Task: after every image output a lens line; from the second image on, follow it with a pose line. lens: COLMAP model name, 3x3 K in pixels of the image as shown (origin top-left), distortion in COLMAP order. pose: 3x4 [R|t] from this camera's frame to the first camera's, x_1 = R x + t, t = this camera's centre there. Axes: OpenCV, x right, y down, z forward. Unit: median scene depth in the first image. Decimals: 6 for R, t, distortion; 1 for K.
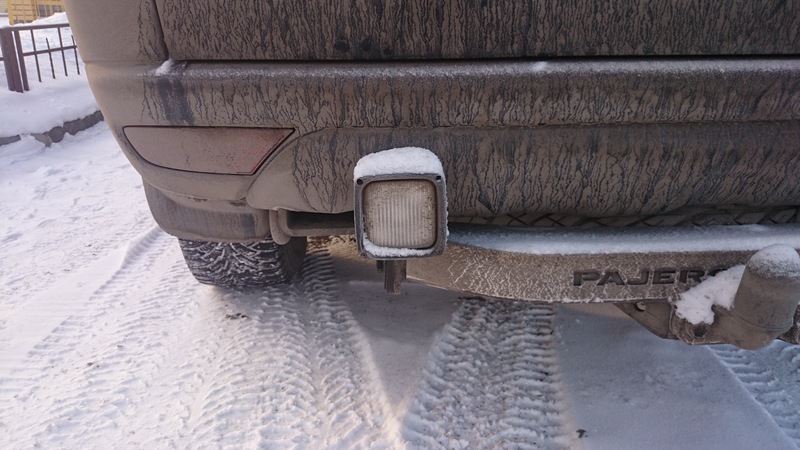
lens RADIAL K [[612.8, 0, 400.0], [0, 612.8, 225.0], [0, 0, 1]] dist [0.187835, -0.286180]
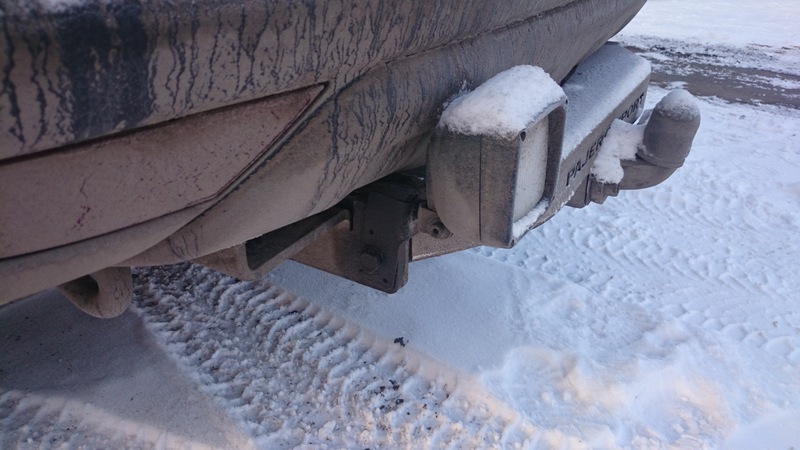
lens RADIAL K [[612.8, 0, 400.0], [0, 612.8, 225.0], [0, 0, 1]] dist [0.187835, -0.286180]
pose [[0.565900, -0.377831, 0.732803, -0.509763], [0.257571, 0.925345, 0.278198, -0.156239], [-0.783208, 0.031316, 0.620971, 0.564996]]
